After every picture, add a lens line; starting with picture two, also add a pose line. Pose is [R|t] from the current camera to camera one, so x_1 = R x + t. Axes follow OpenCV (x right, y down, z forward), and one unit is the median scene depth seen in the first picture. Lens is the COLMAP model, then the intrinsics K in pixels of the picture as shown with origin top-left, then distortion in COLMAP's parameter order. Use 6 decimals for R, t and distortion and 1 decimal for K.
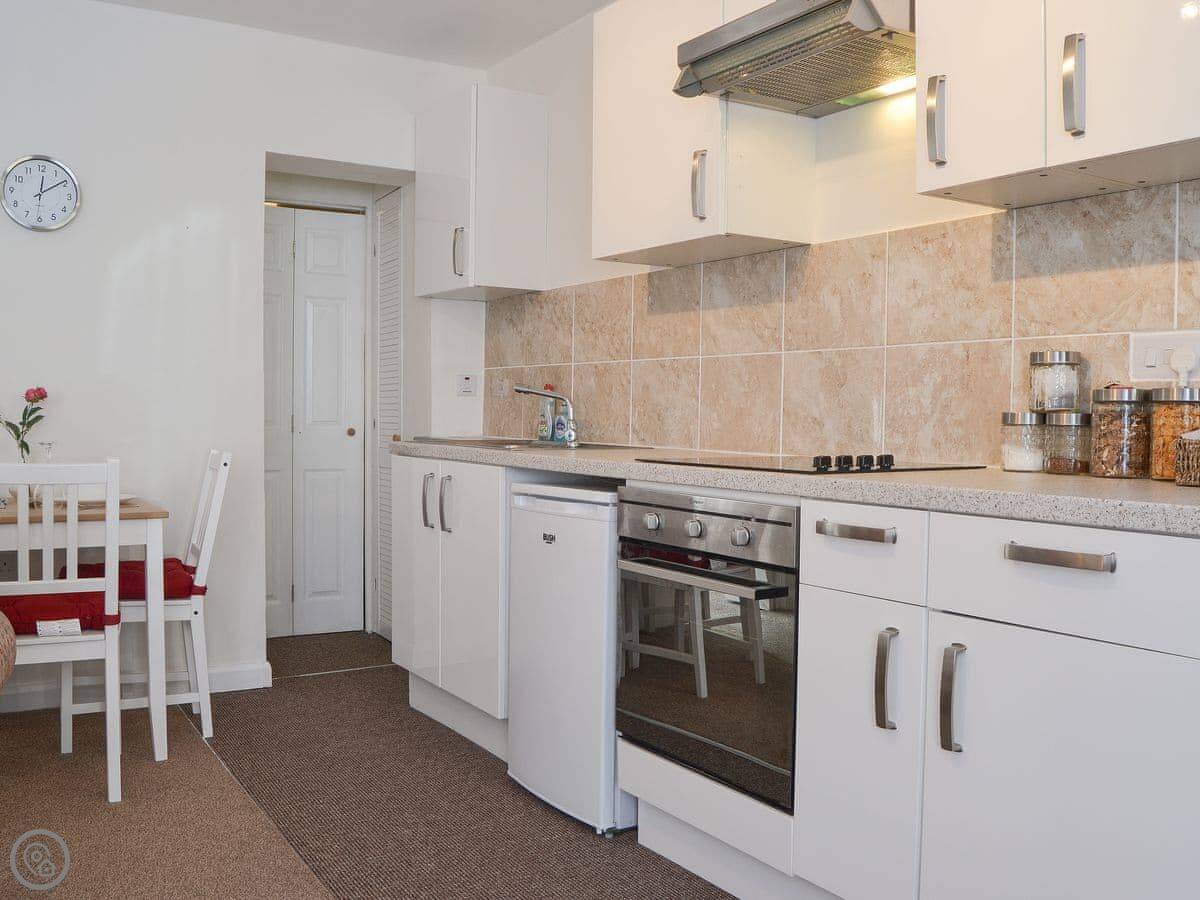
lens RADIAL K [[1154.6, 0, 619.2], [0, 1154.6, 445.7], [0, 0, 1]] dist [-0.009429, -0.006259]
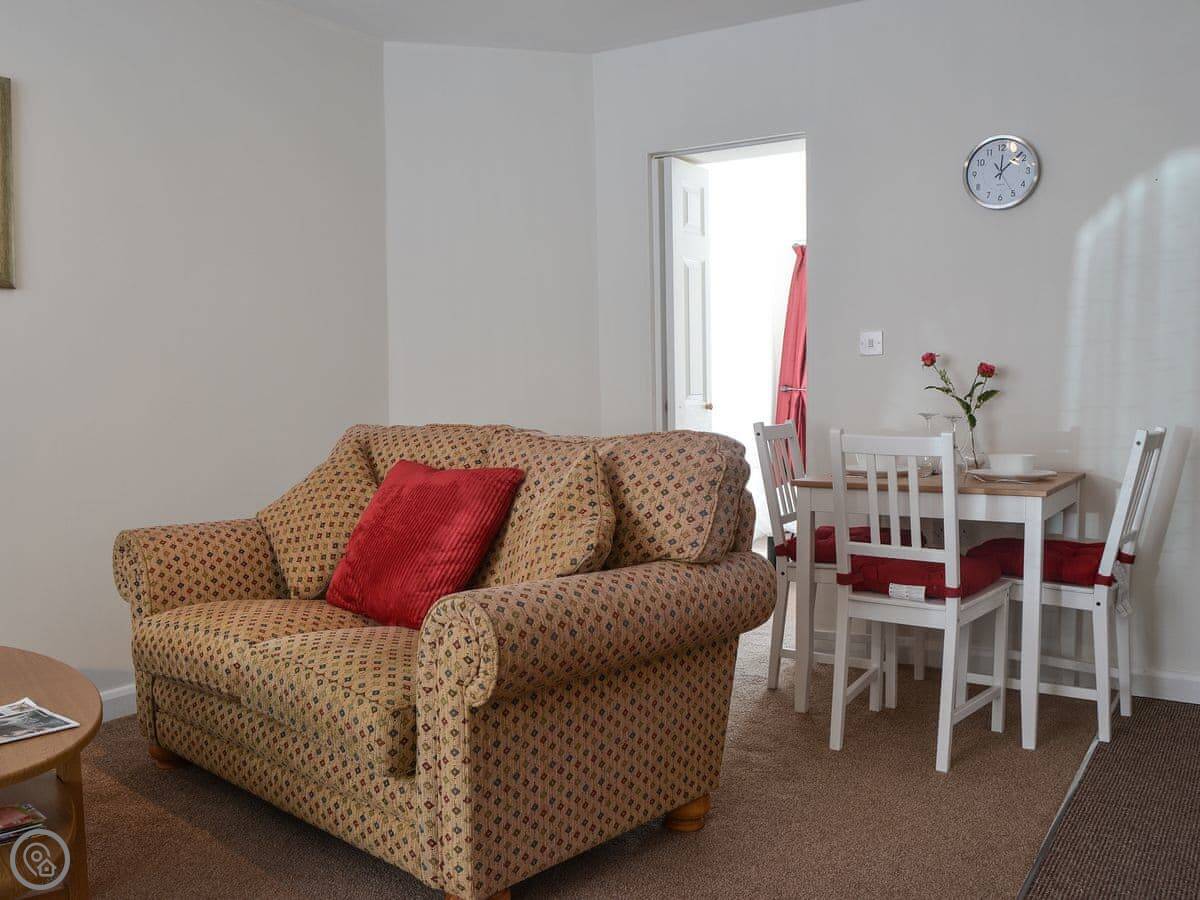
lens RADIAL K [[1154.6, 0, 619.2], [0, 1154.6, 445.7], [0, 0, 1]] dist [-0.009429, -0.006259]
pose [[0.424907, 0.023144, -0.904941, 0.350876], [-0.010797, 0.999732, 0.020499, 0.005103], [0.905173, 0.001060, 0.425042, 0.311042]]
